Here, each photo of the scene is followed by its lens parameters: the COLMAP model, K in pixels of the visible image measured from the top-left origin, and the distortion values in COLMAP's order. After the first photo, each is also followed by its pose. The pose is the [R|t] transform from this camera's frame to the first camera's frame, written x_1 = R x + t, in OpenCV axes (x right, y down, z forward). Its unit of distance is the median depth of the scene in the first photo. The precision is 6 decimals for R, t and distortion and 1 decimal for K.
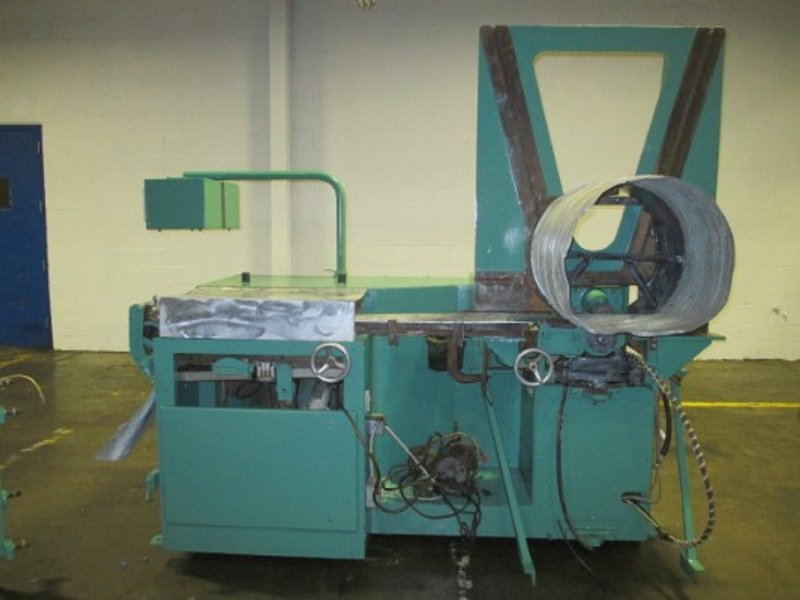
lens RADIAL K [[660.2, 0, 400.9], [0, 660.2, 302.2], [0, 0, 1]] dist [-0.029131, 0.007501]
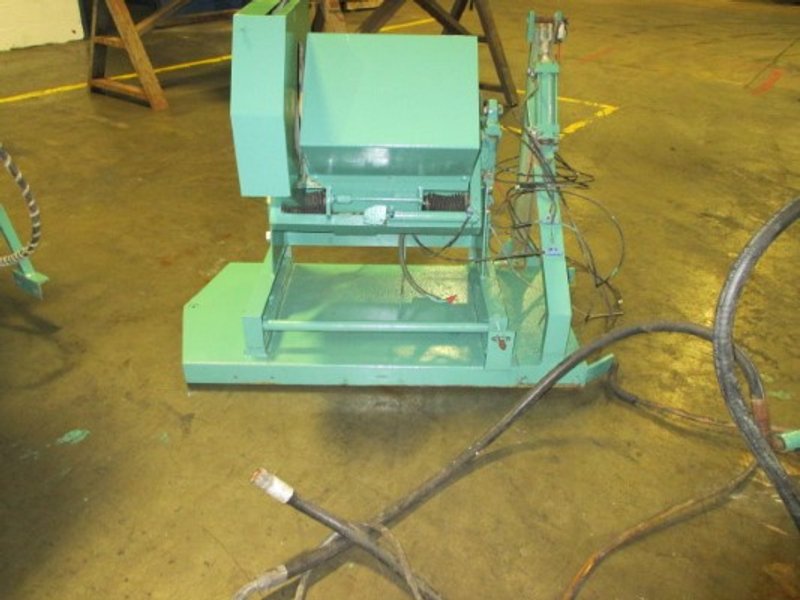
lens RADIAL K [[660.2, 0, 401.0], [0, 660.2, 300.0], [0, 0, 1]] dist [-0.029131, 0.007501]
pose [[0.535141, -0.433043, 0.725326, 0.030415], [0.090210, 0.883000, 0.460623, 0.030300], [-0.839932, -0.181066, 0.511594, 0.066220]]
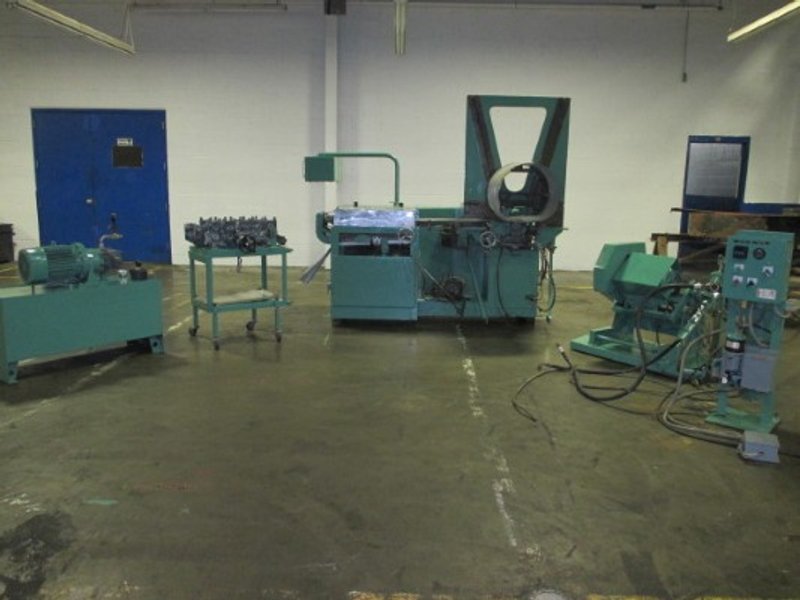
lens RADIAL K [[660.2, 0, 400.4], [0, 660.2, 299.9], [0, 0, 1]] dist [-0.029131, 0.007501]
pose [[0.999288, -0.000991, 0.037729, -0.205314], [-0.001376, 0.998035, 0.062642, 0.163949], [-0.037717, -0.062649, 0.997323, -1.376195]]
